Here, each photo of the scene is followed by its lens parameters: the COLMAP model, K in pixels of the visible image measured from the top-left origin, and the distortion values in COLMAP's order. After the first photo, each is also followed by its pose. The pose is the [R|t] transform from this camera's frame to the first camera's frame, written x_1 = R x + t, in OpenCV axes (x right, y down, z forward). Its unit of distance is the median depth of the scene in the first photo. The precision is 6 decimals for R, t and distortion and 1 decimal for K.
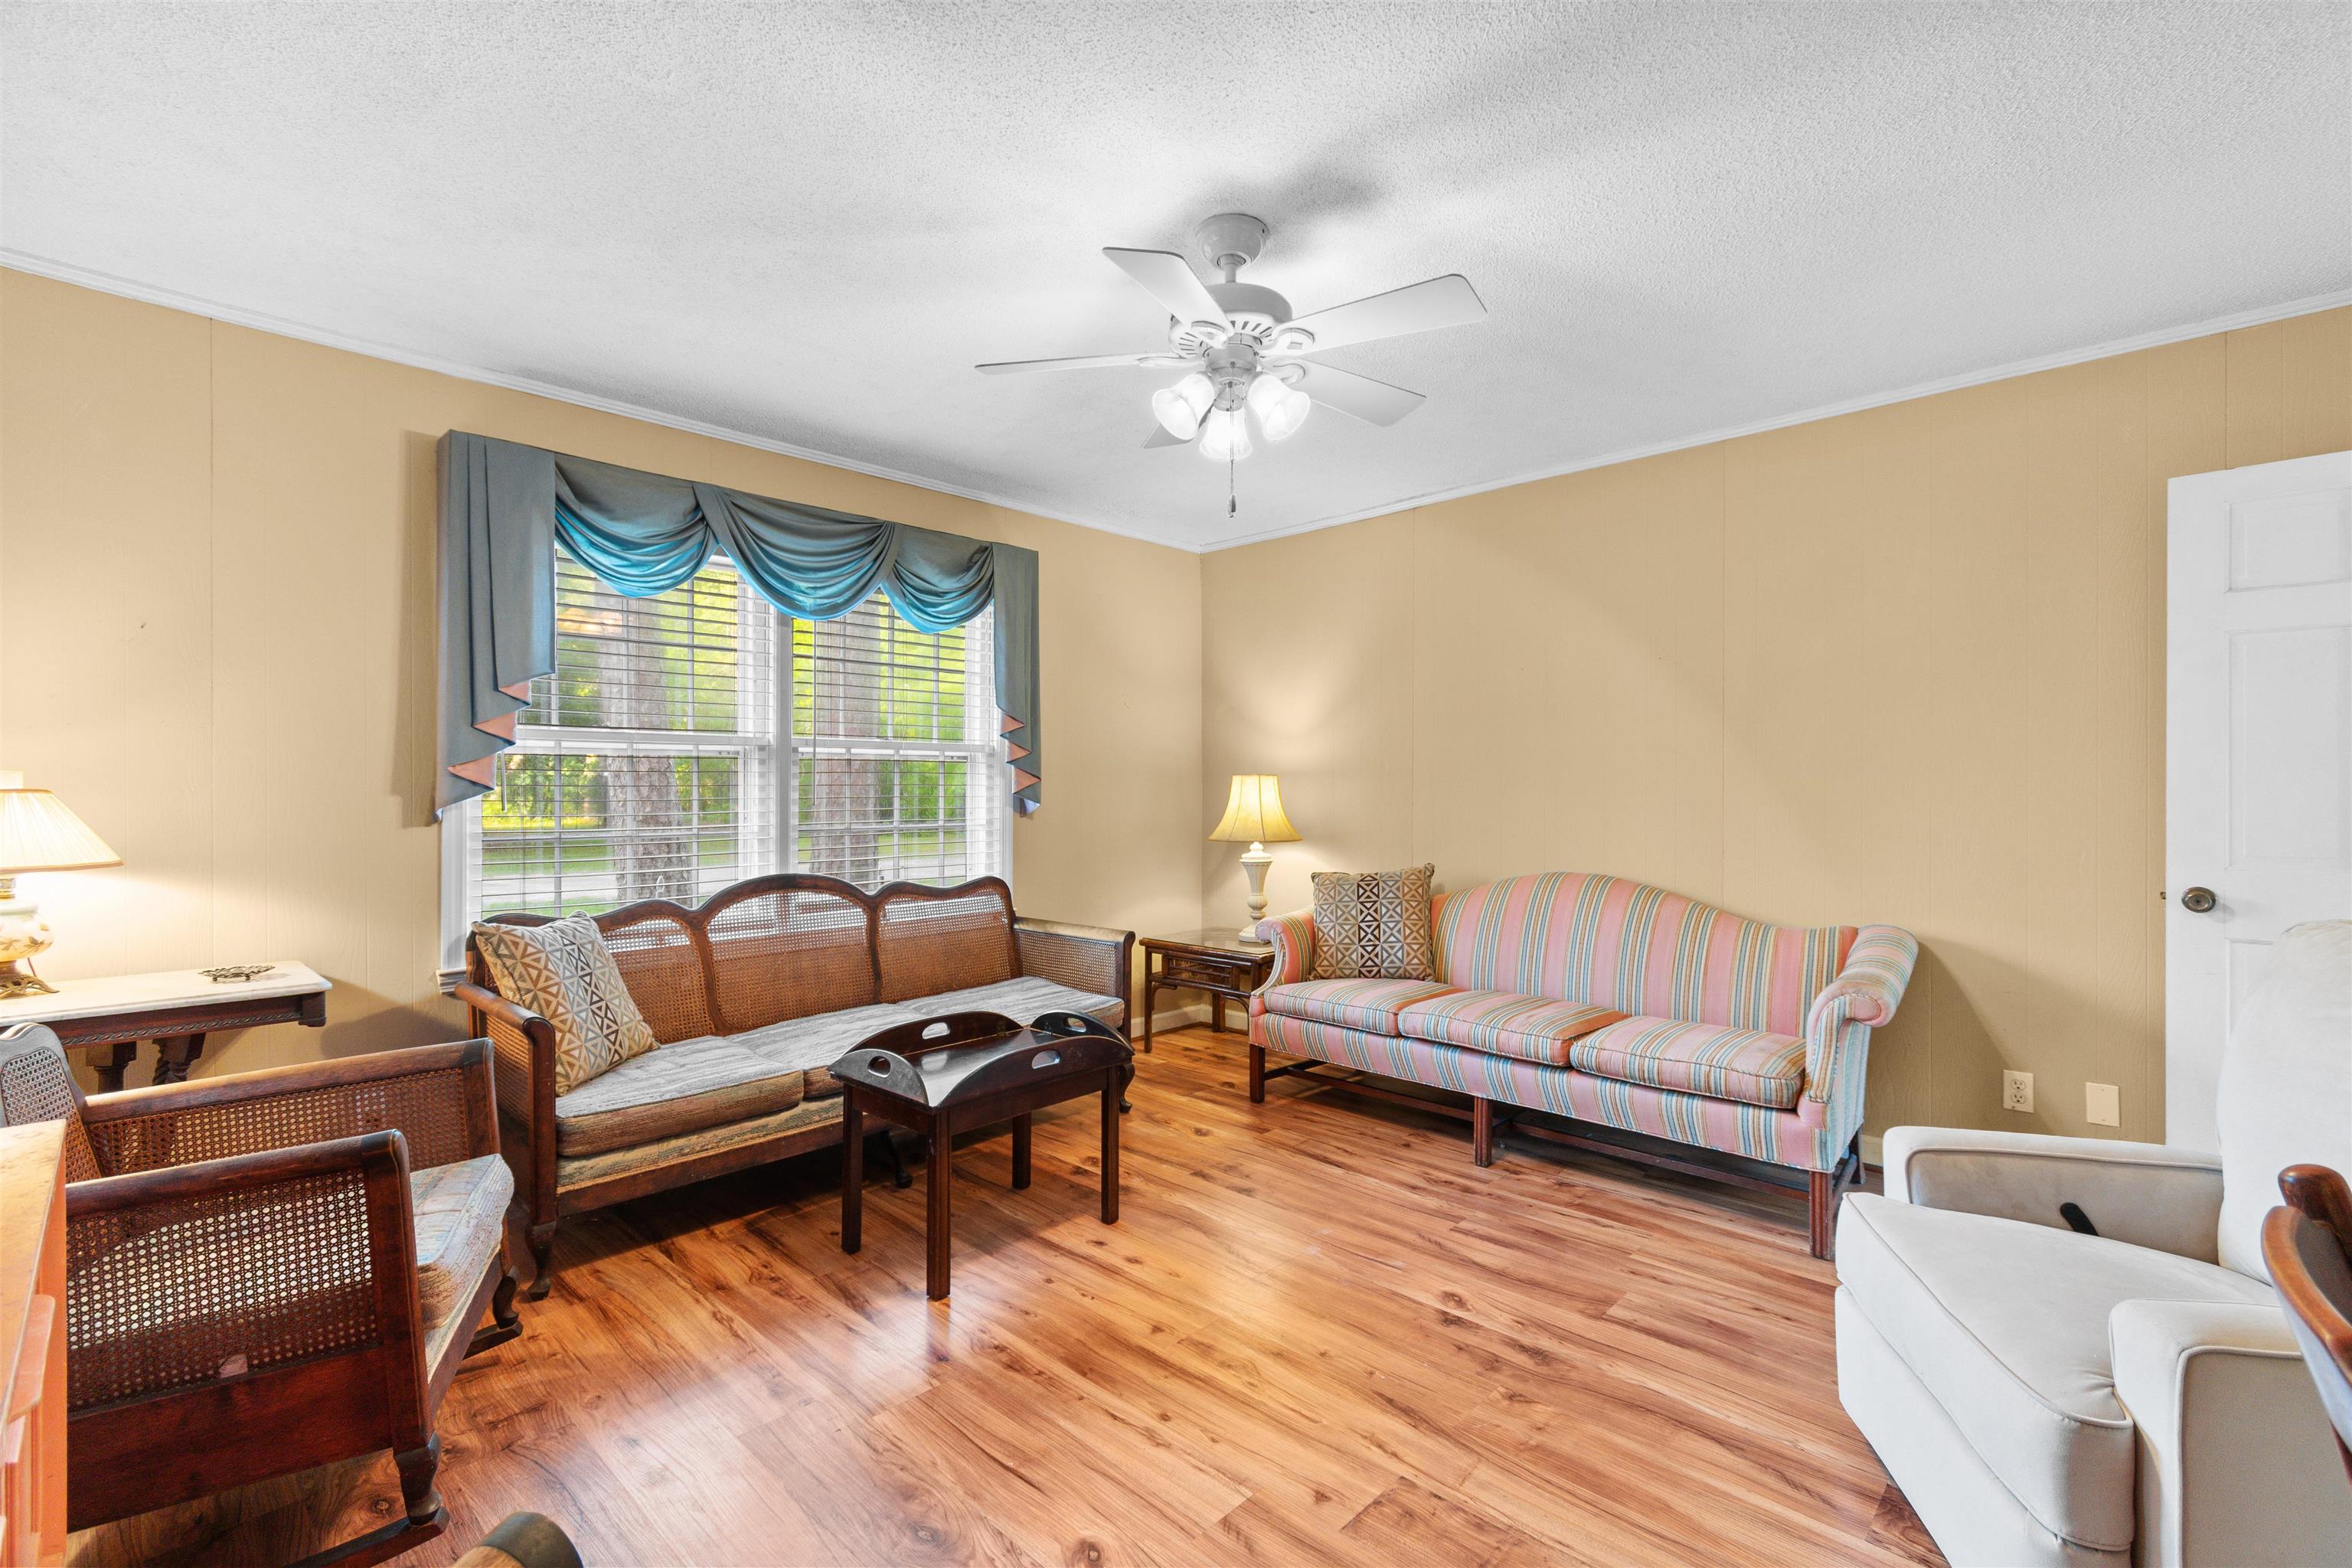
lens RADIAL K [[1028.3, 0, 1174.4], [0, 1028.3, 791.0], [0, 0, 1]] dist [0.003487, -0.002183]
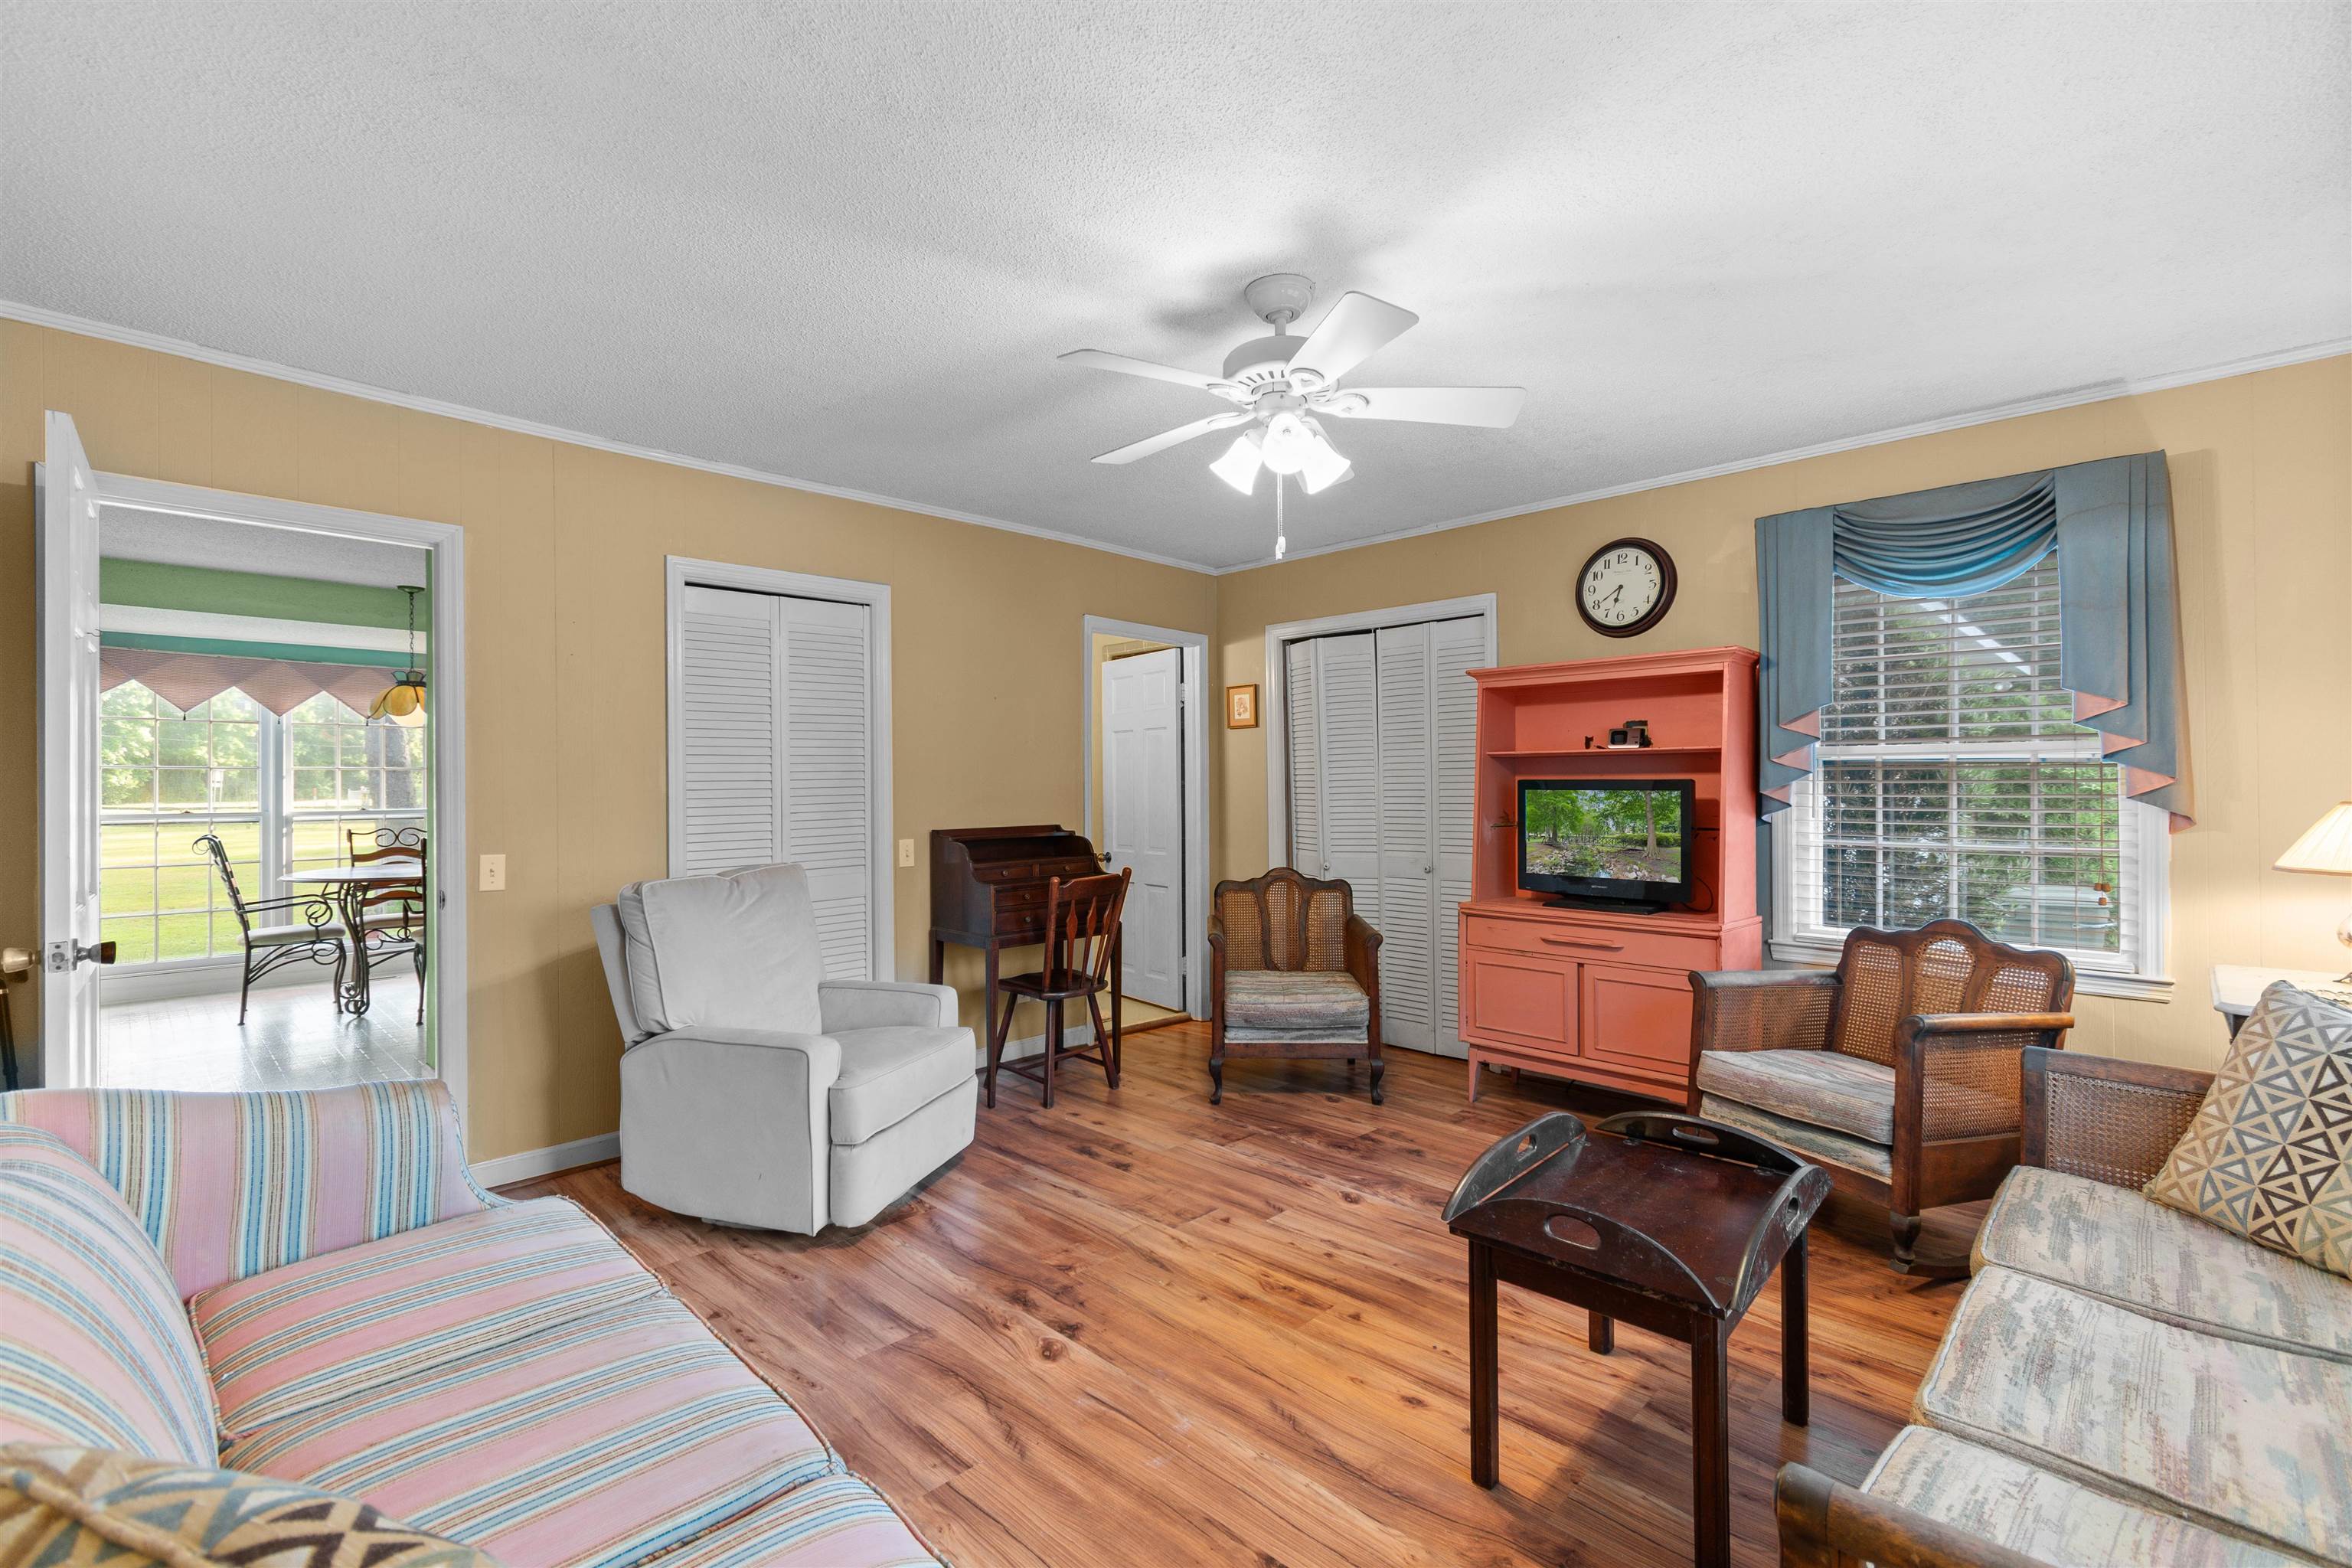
lens RADIAL K [[1028.3, 0, 1177.6], [0, 1028.3, 780.9], [0, 0, 1]] dist [0.003487, -0.002183]
pose [[-0.999881, 0.004953, 0.014626, 0.149744], [0.004923, 0.999986, -0.002061, -0.028682], [-0.014636, -0.001989, -0.999891, 2.088982]]
